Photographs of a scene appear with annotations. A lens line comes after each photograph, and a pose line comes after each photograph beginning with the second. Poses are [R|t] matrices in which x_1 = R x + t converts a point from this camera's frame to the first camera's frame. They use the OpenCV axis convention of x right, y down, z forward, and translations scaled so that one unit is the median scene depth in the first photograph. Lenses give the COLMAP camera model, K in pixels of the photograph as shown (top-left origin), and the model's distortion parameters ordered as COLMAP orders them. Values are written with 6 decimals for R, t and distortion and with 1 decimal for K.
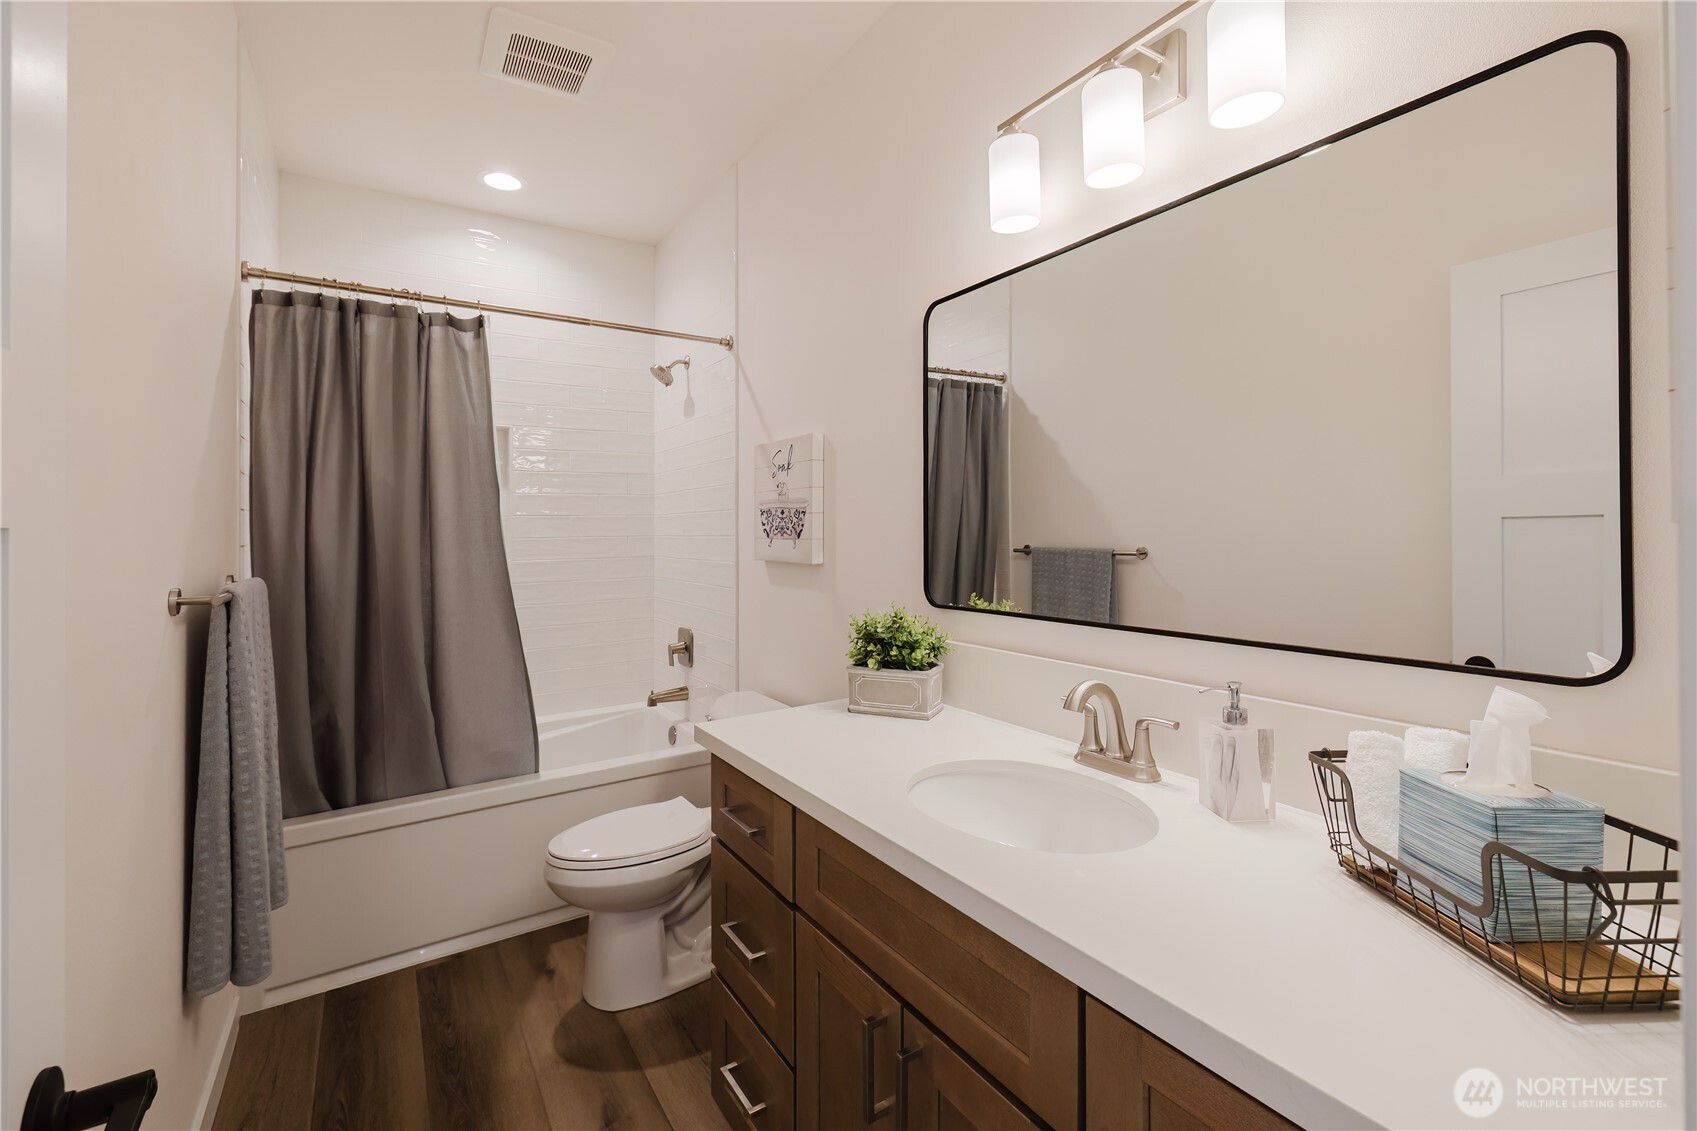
lens RADIAL K [[732.0, 0, 850.7], [0, 732.0, 530.6], [0, 0, 1]] dist [0.000894, 0.000110]
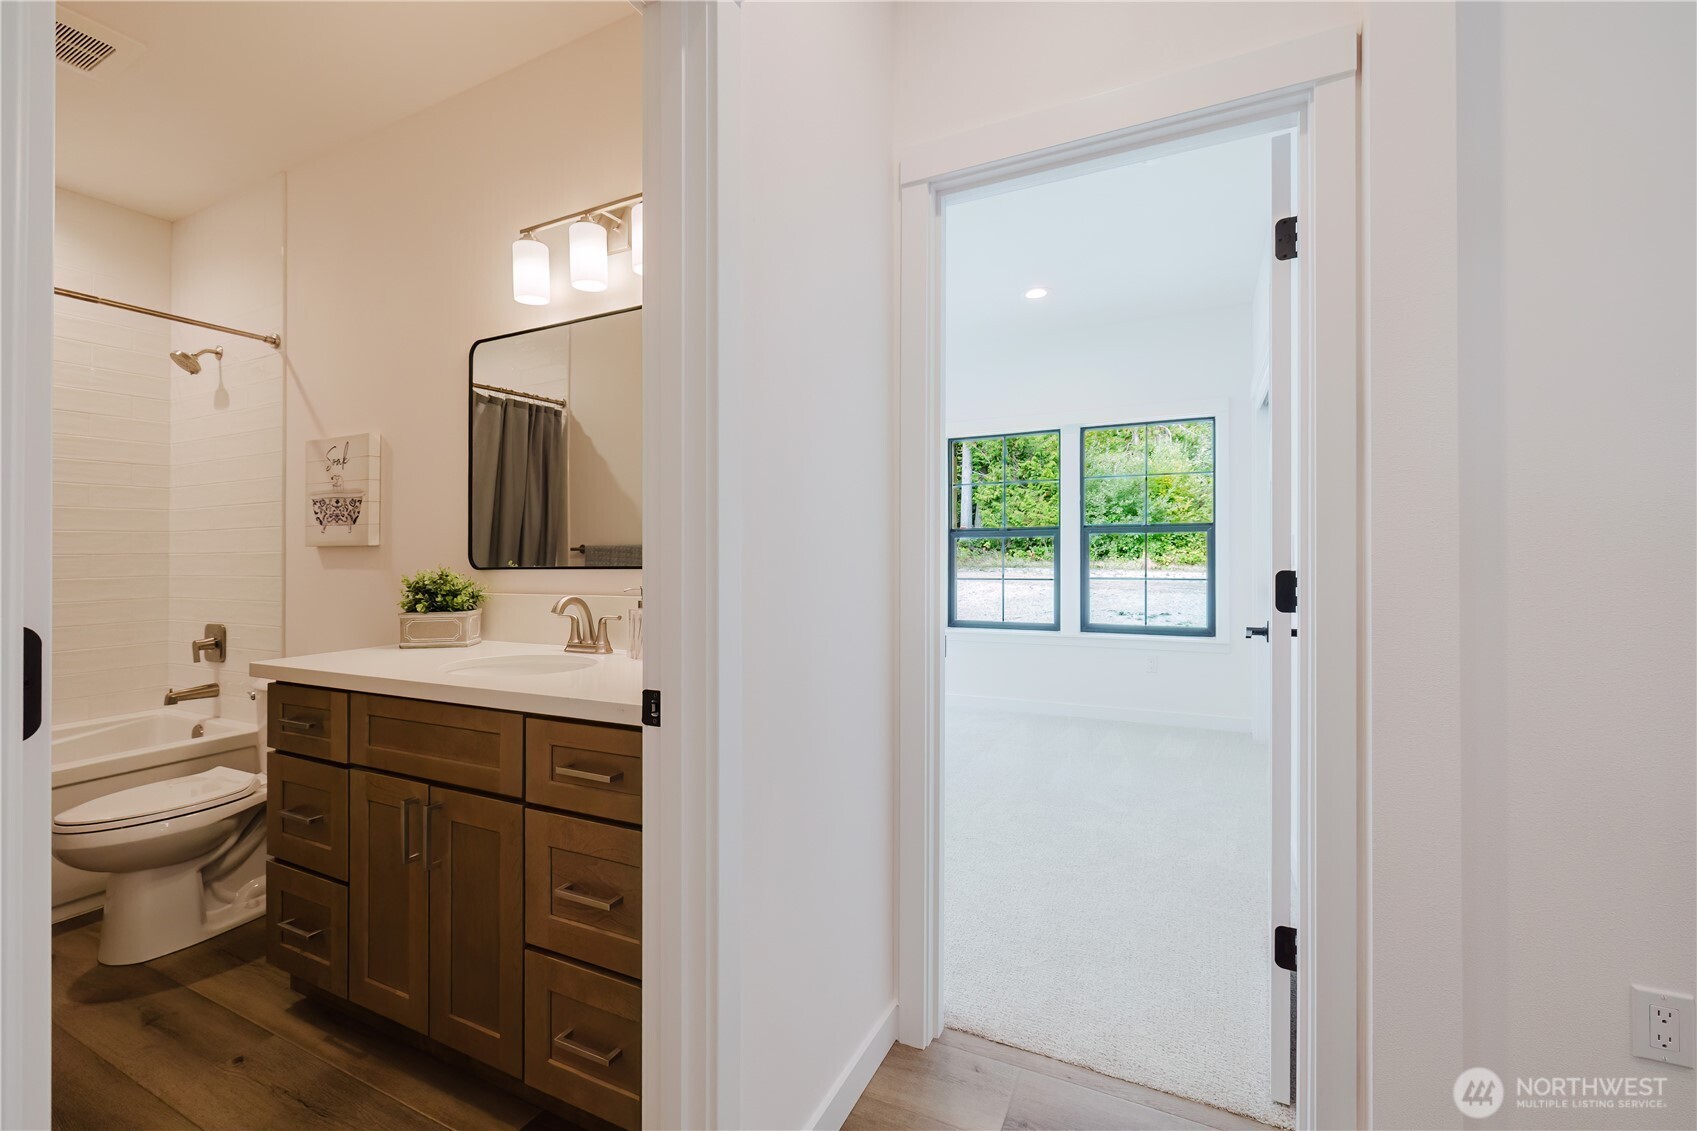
lens RADIAL K [[725.7, 0, 843.4], [0, 725.7, 554.6], [0, 0, 1]] dist [-0.001622, 0.000194]
pose [[0.867214, 0.004573, 0.497914, 0.028138], [-0.001420, 0.999976, -0.006711, 0.066633], [-0.497933, 0.005113, 0.867200, -0.372520]]
